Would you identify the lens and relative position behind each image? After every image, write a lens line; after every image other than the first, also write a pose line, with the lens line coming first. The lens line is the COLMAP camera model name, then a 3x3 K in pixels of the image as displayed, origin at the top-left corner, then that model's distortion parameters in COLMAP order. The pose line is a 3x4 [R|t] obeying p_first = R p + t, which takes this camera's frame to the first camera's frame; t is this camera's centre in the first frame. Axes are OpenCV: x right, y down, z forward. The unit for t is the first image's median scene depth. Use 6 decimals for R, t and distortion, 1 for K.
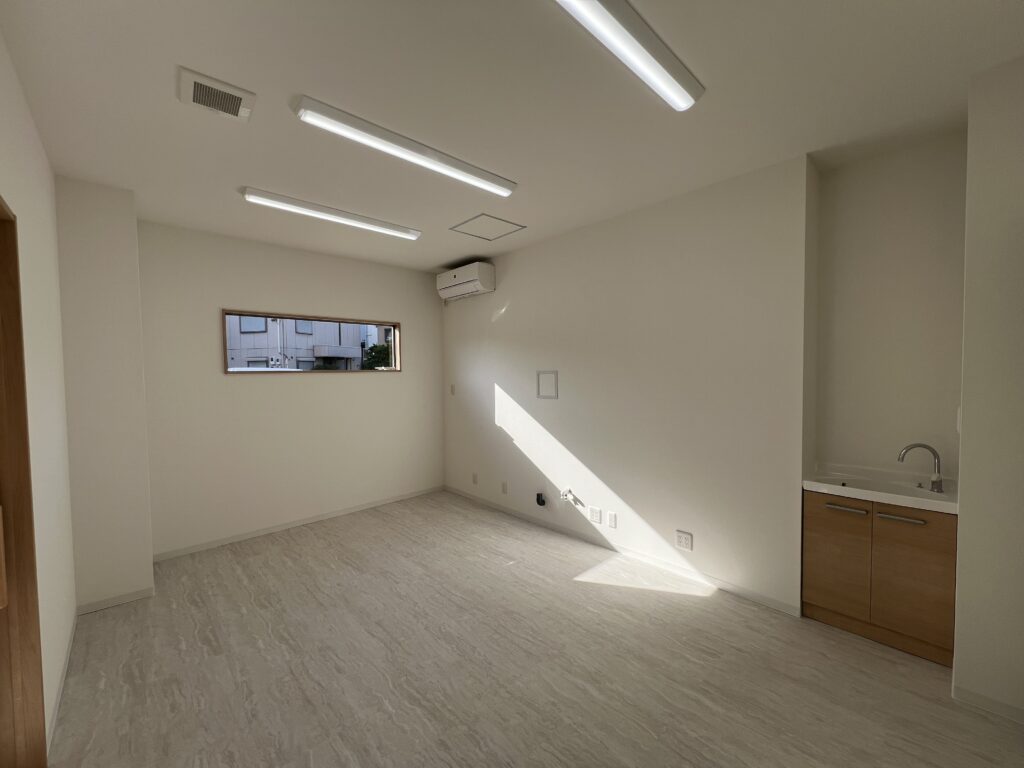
lens RADIAL K [[408.2, 0, 513.7], [0, 408.2, 387.2], [0, 0, 1]] dist [-0.000544, 0.000257]
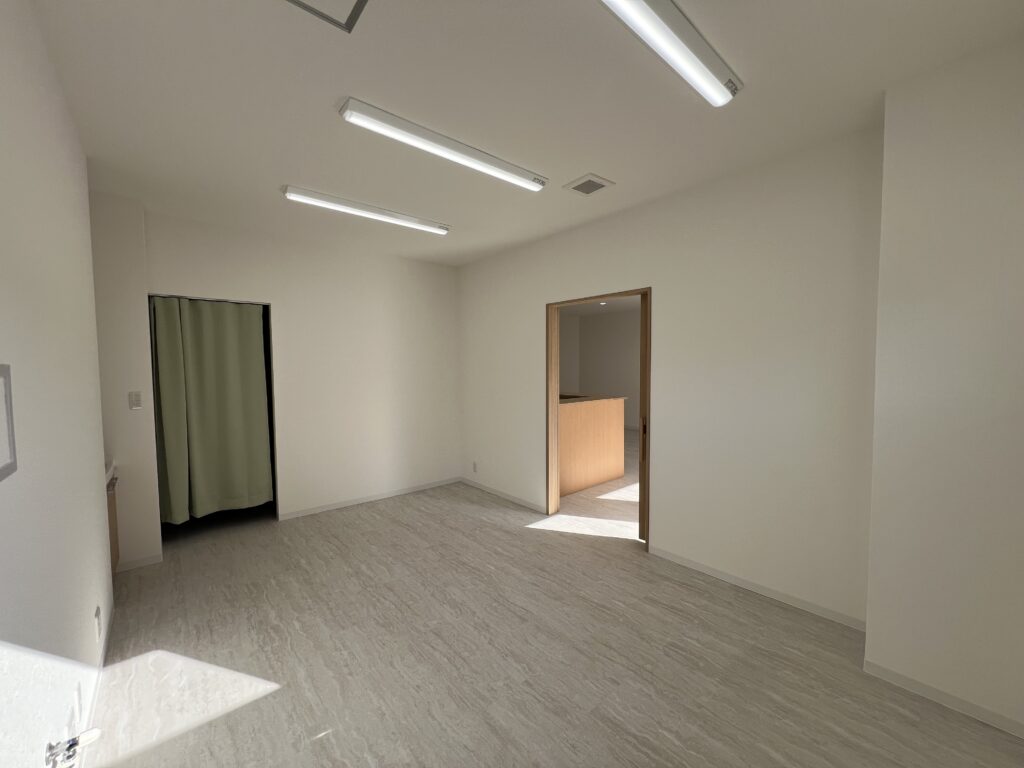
lens RADIAL K [[408.2, 0, 513.7], [0, 408.2, 387.2], [0, 0, 1]] dist [-0.000544, 0.000257]
pose [[-0.999073, 0.020454, 0.037872, -0.357477], [0.023749, 0.995775, 0.088702, -0.065739], [-0.035898, 0.089519, -0.995338, 1.933794]]
